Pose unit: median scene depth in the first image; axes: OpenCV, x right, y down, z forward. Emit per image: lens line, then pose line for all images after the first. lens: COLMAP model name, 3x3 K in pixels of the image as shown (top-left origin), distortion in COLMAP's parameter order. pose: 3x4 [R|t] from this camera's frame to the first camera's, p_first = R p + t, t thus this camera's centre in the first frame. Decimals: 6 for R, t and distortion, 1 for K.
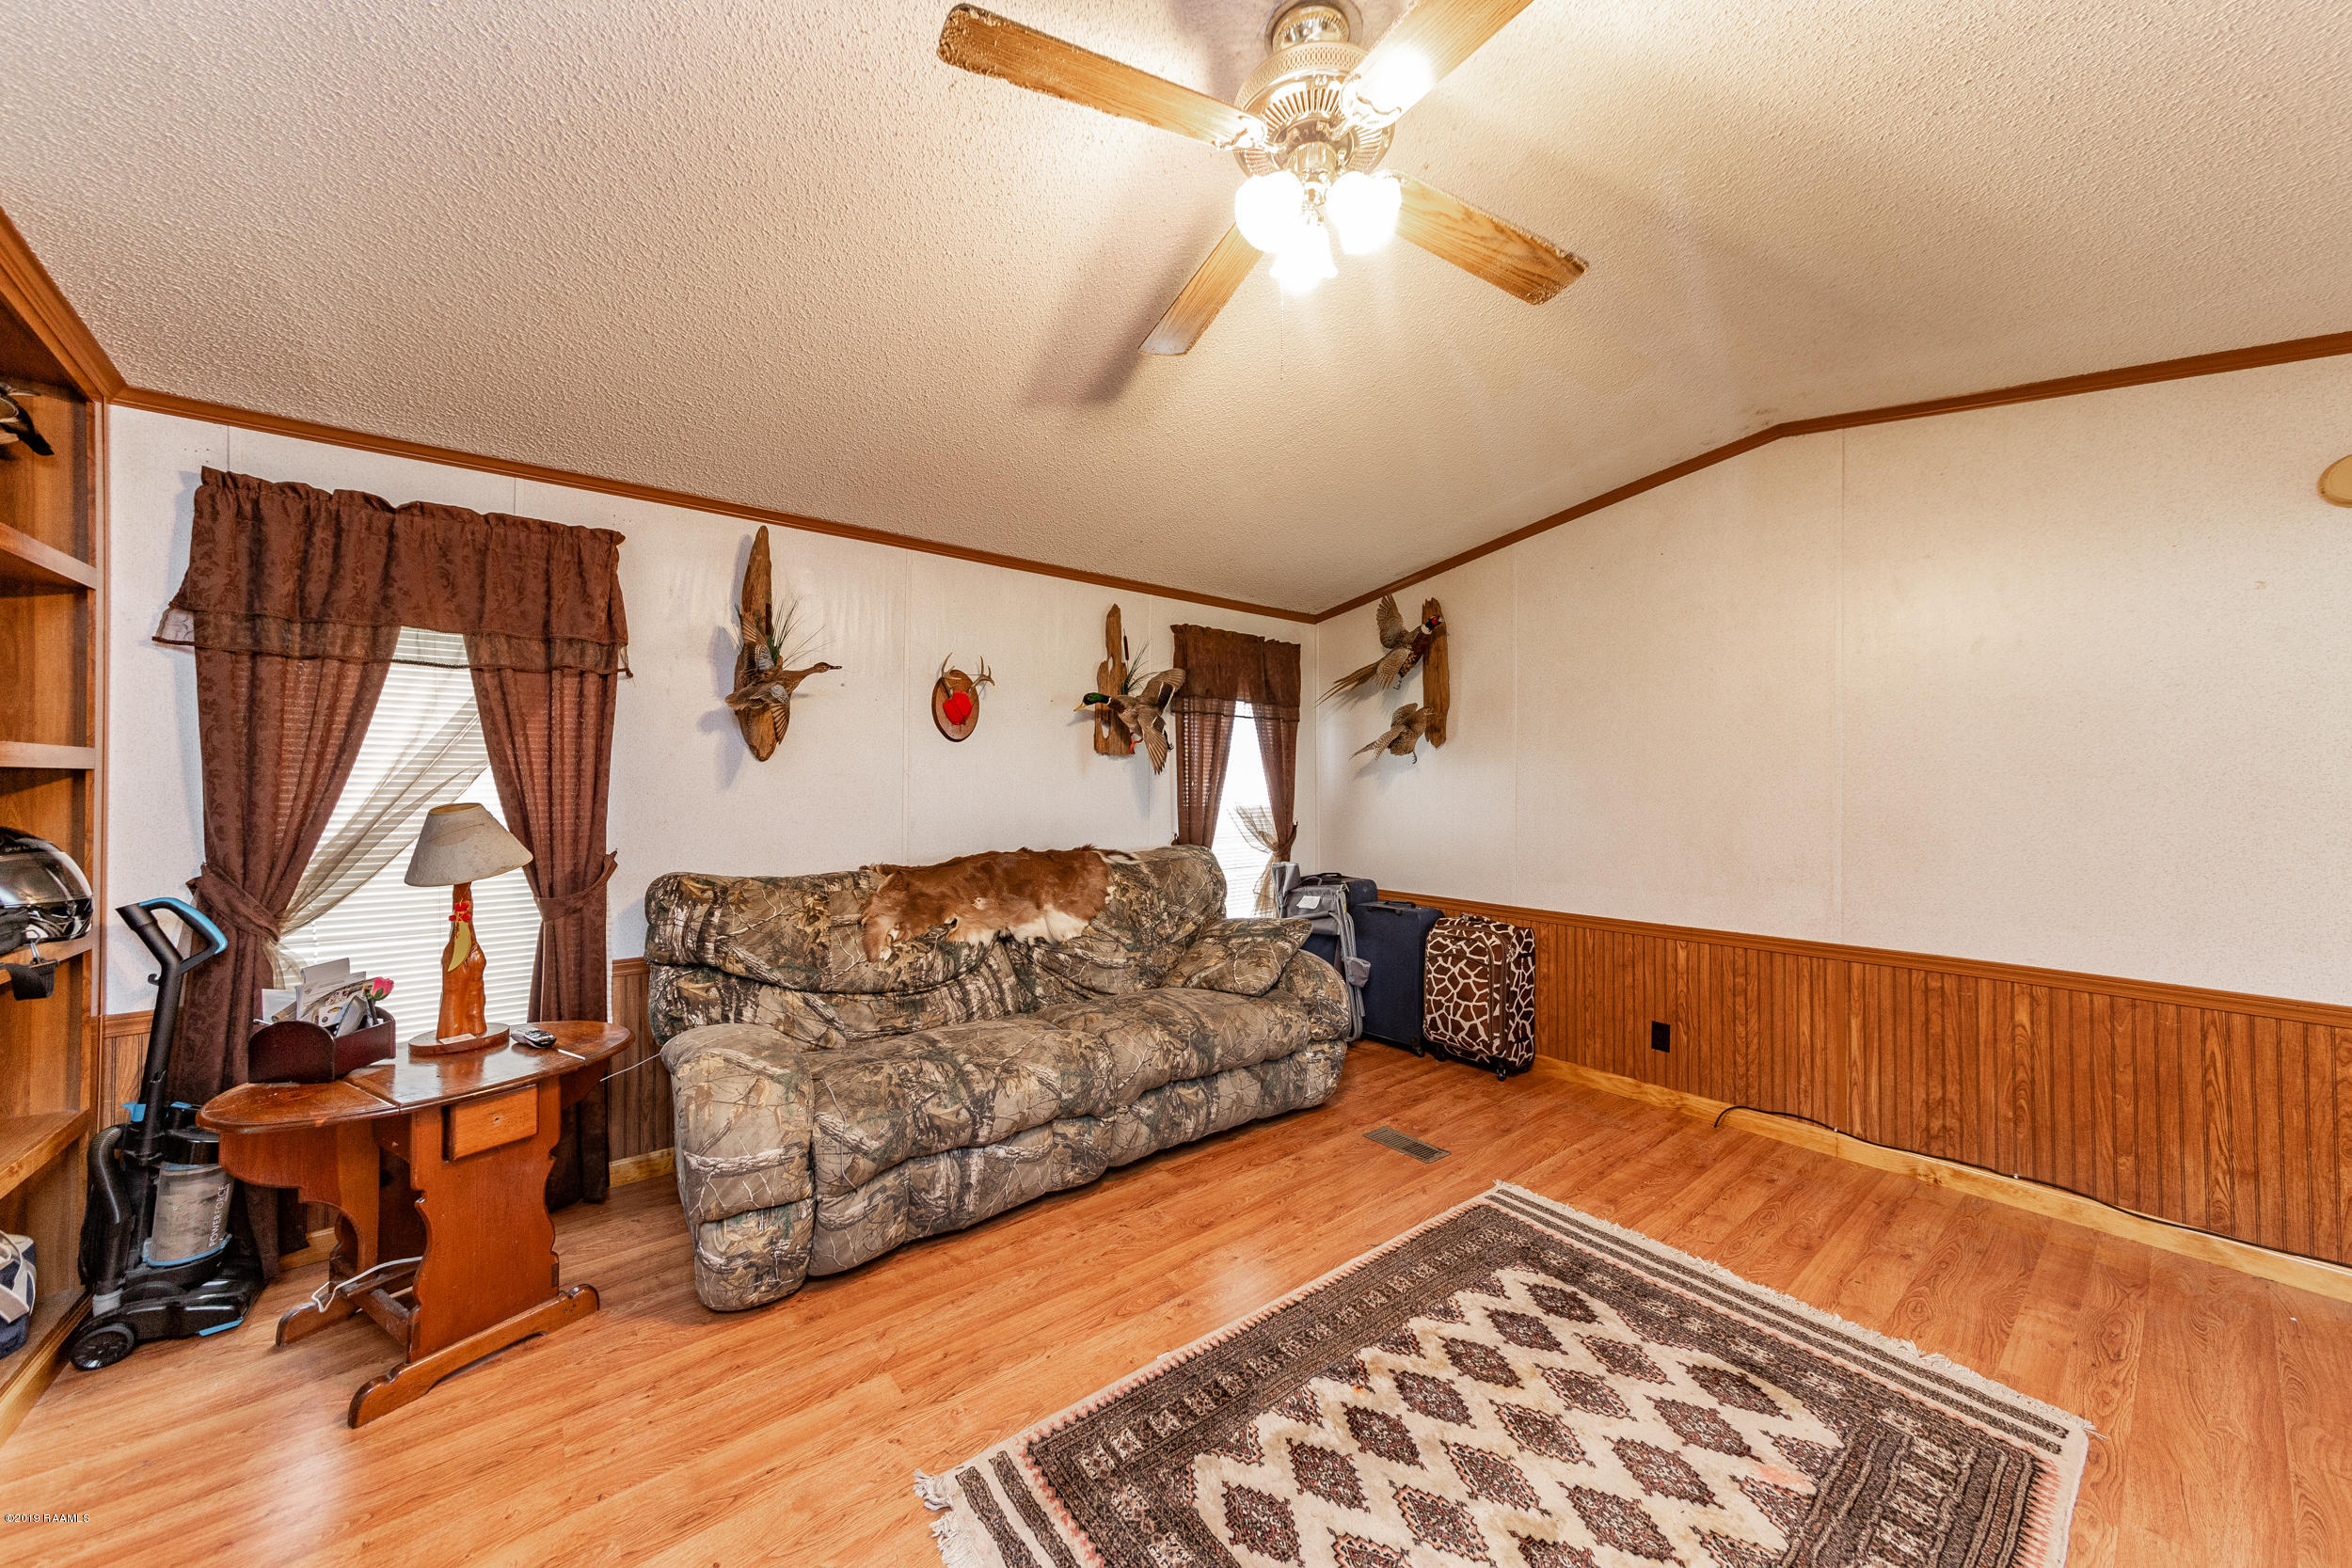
lens RADIAL K [[823.9, 0, 1175.7], [0, 823.9, 776.7], [0, 0, 1]] dist [0.000715, 0.002416]
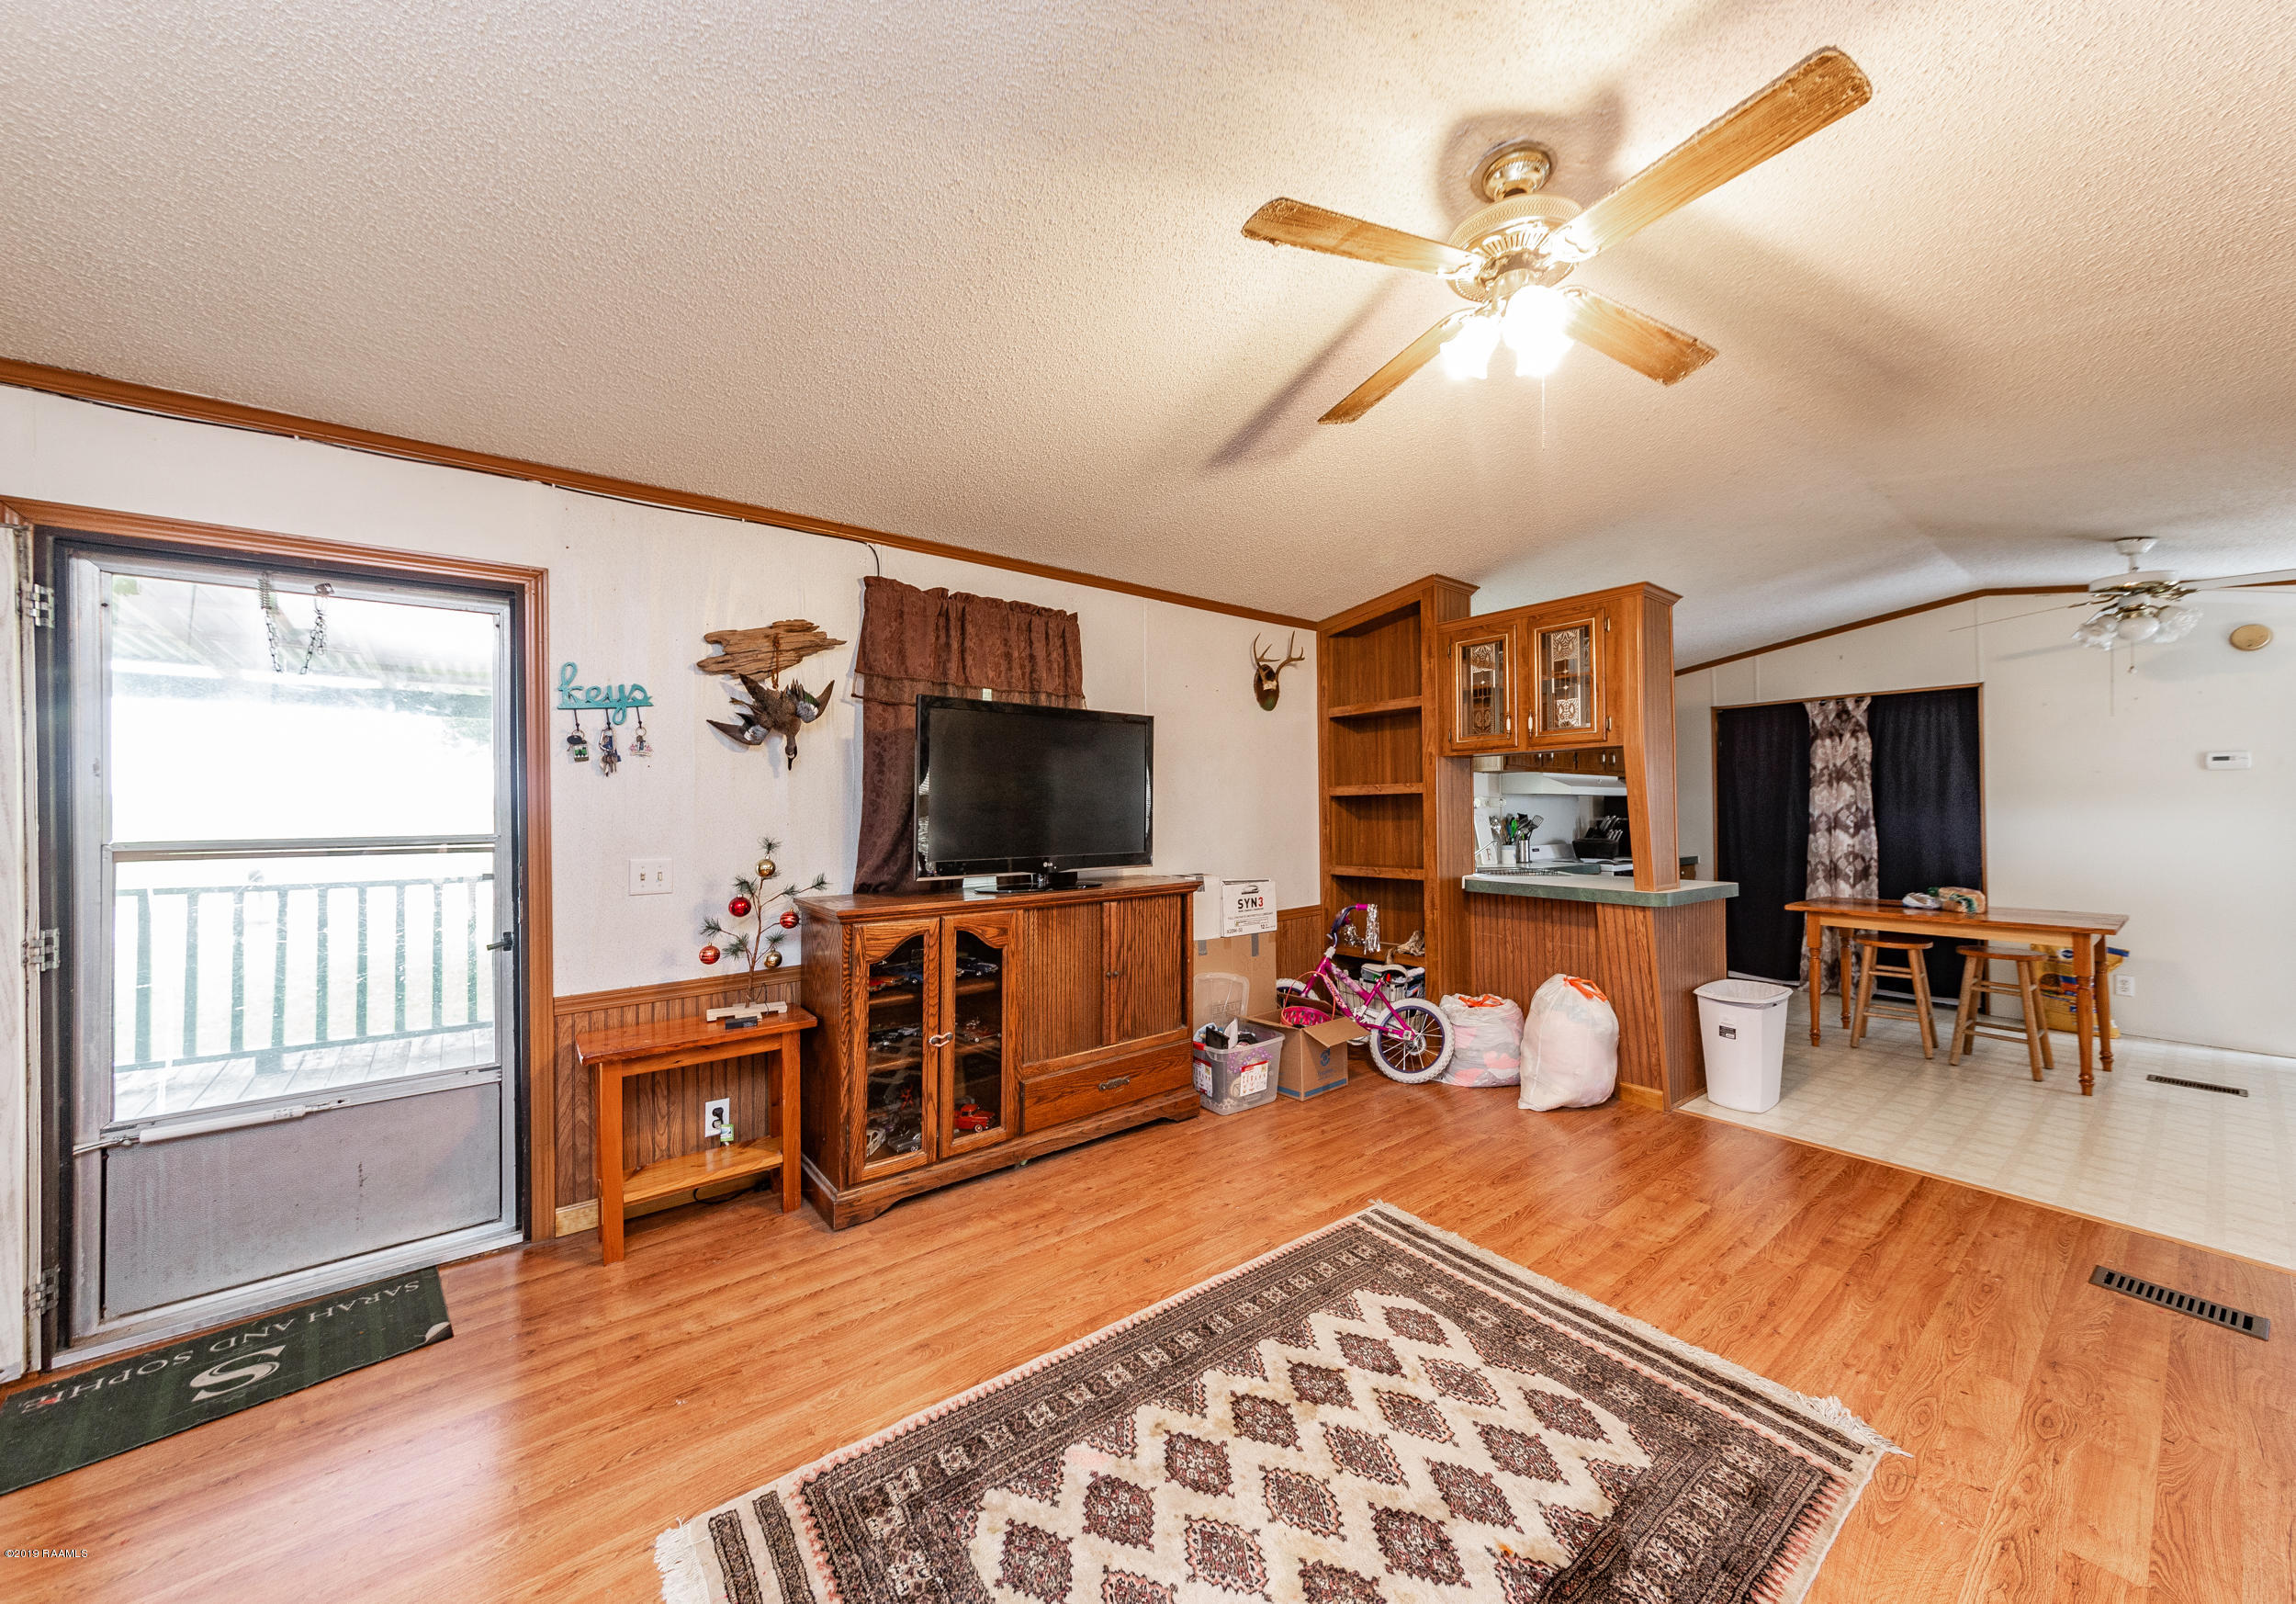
lens RADIAL K [[840.1, 0, 1190.0], [0, 840.1, 796.1], [0, 0, 1]] dist [0.003775, 0.000811]
pose [[-0.999792, 0.000445, -0.020408, 0.325921], [0.000820, 0.999831, -0.018342, 0.016919], [0.020397, -0.018355, -0.999623, 1.091667]]
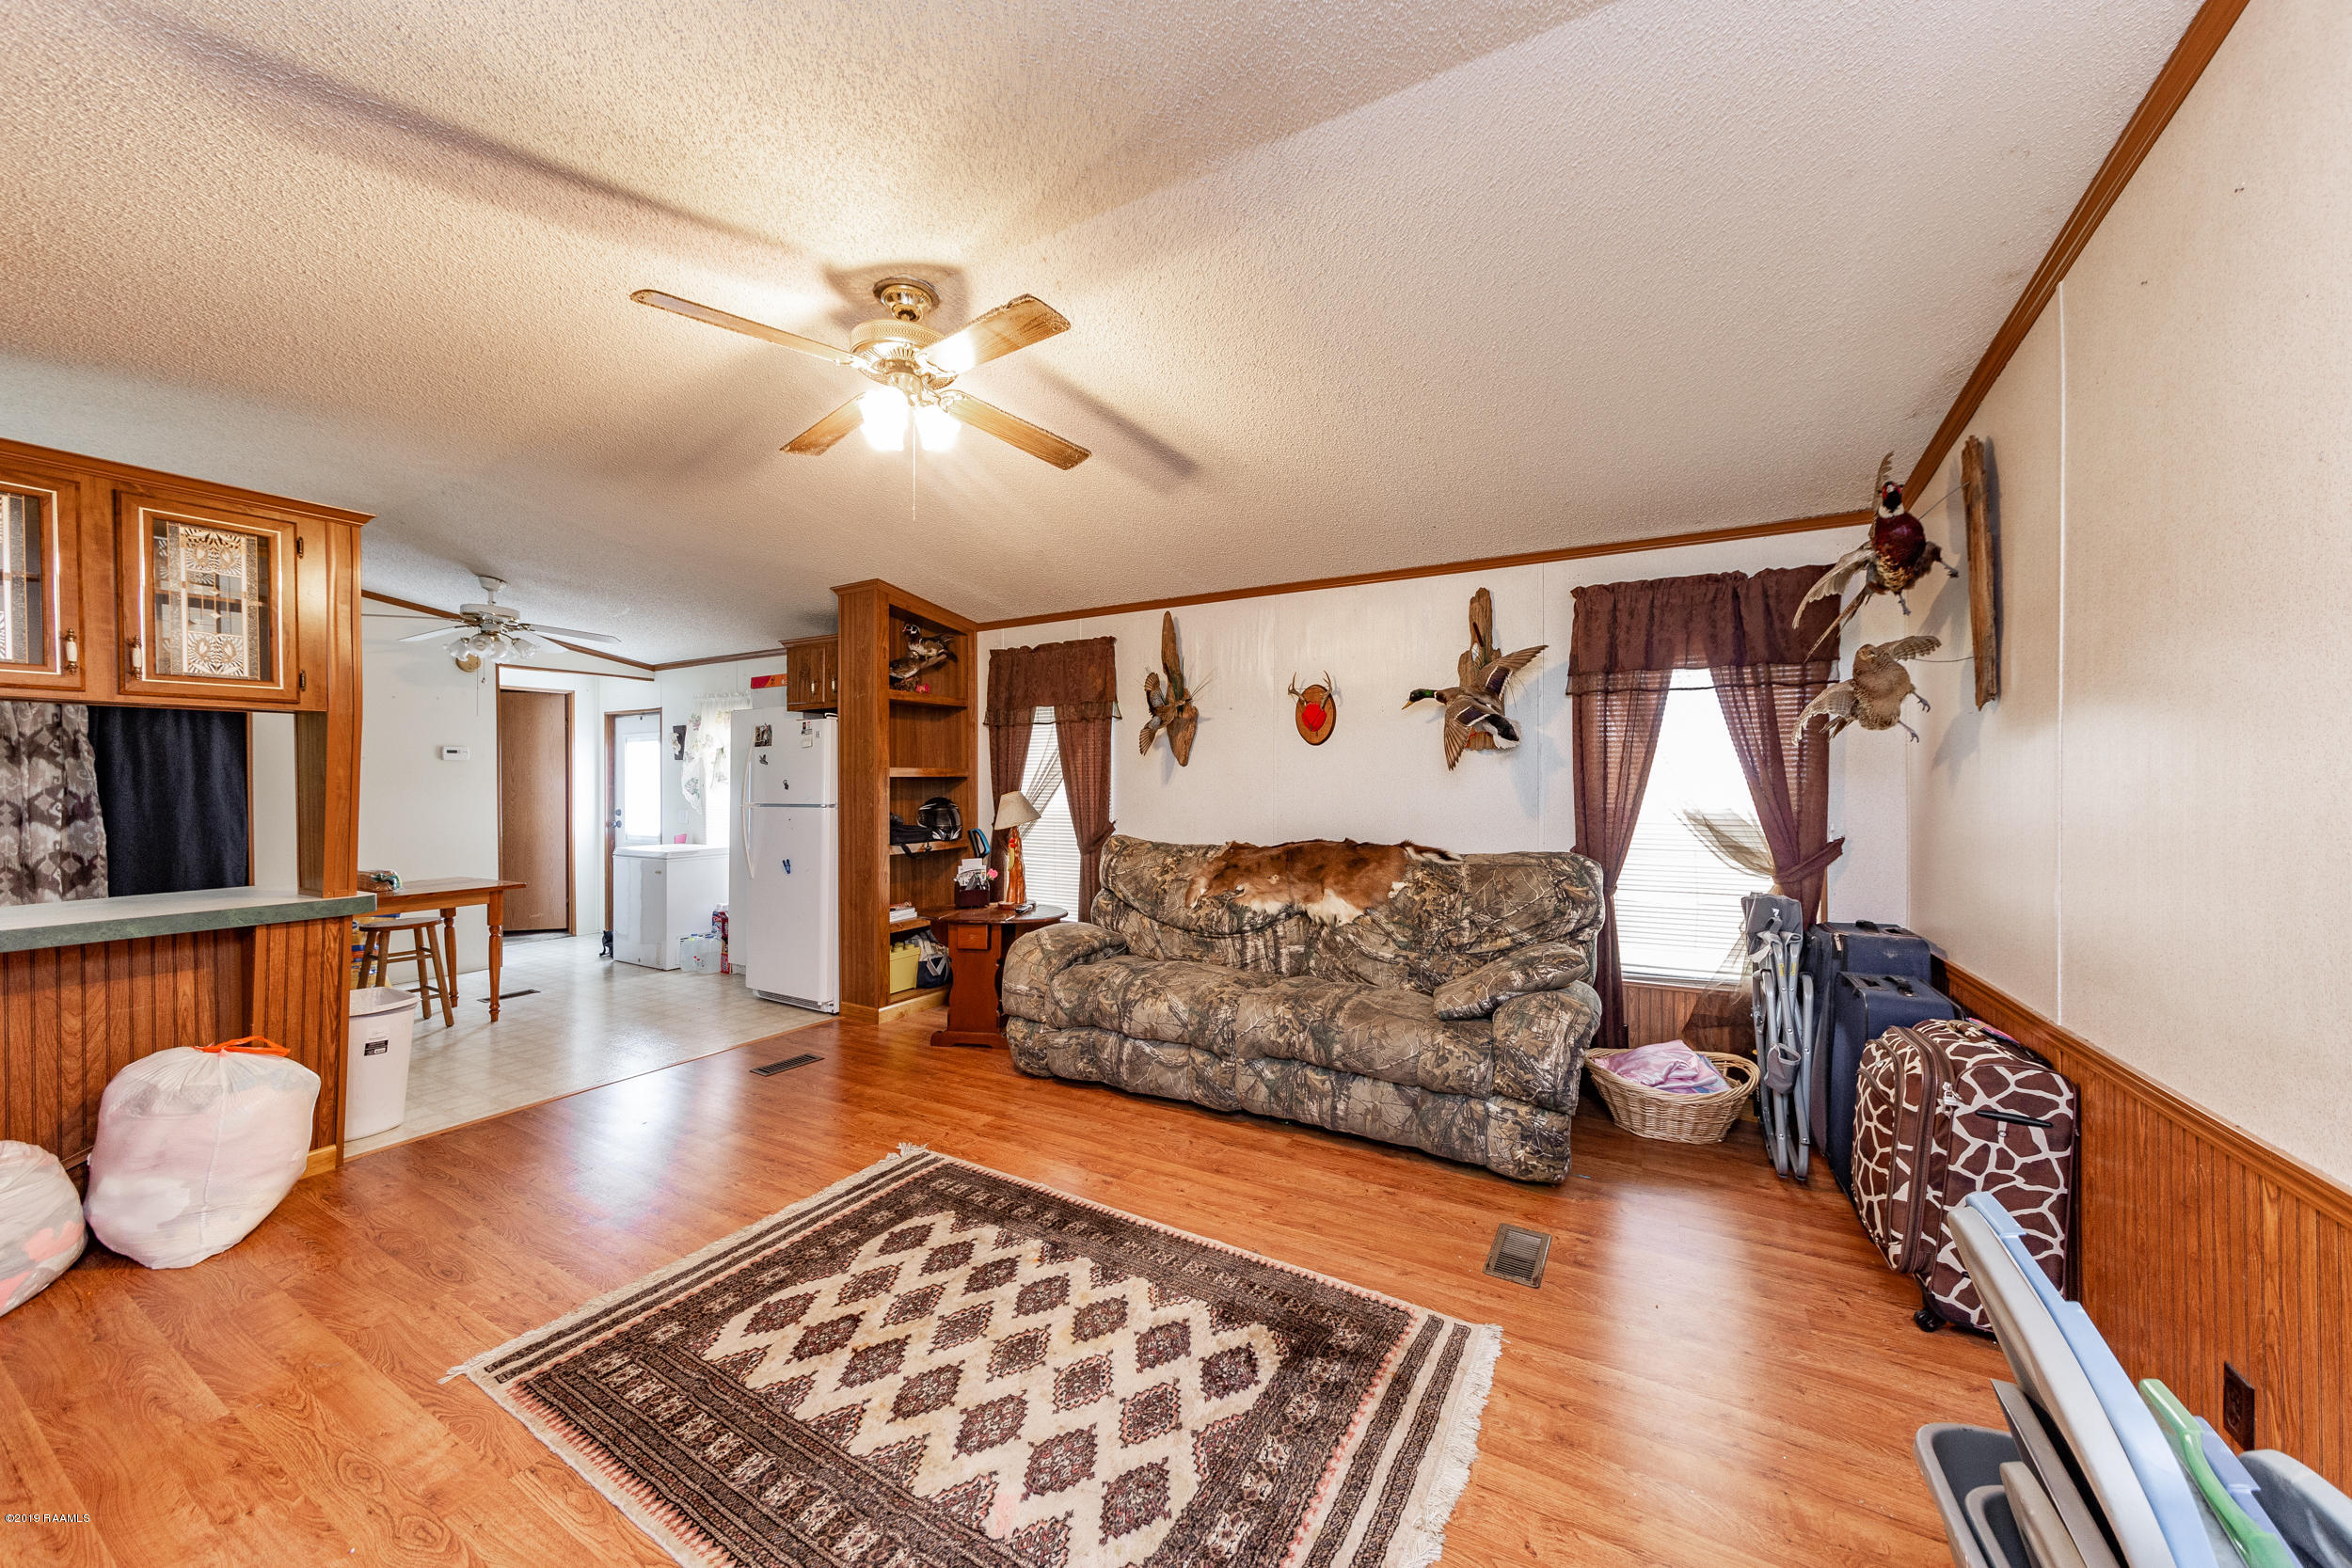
lens RADIAL K [[823.9, 0, 1186.3], [0, 823.9, 780.2], [0, 0, 1]] dist [0.000715, 0.002416]
pose [[0.384712, -0.005717, -0.923019, 0.882083], [0.009563, 0.999952, -0.002208, 0.009776], [0.922987, -0.007978, 0.384748, 0.438899]]
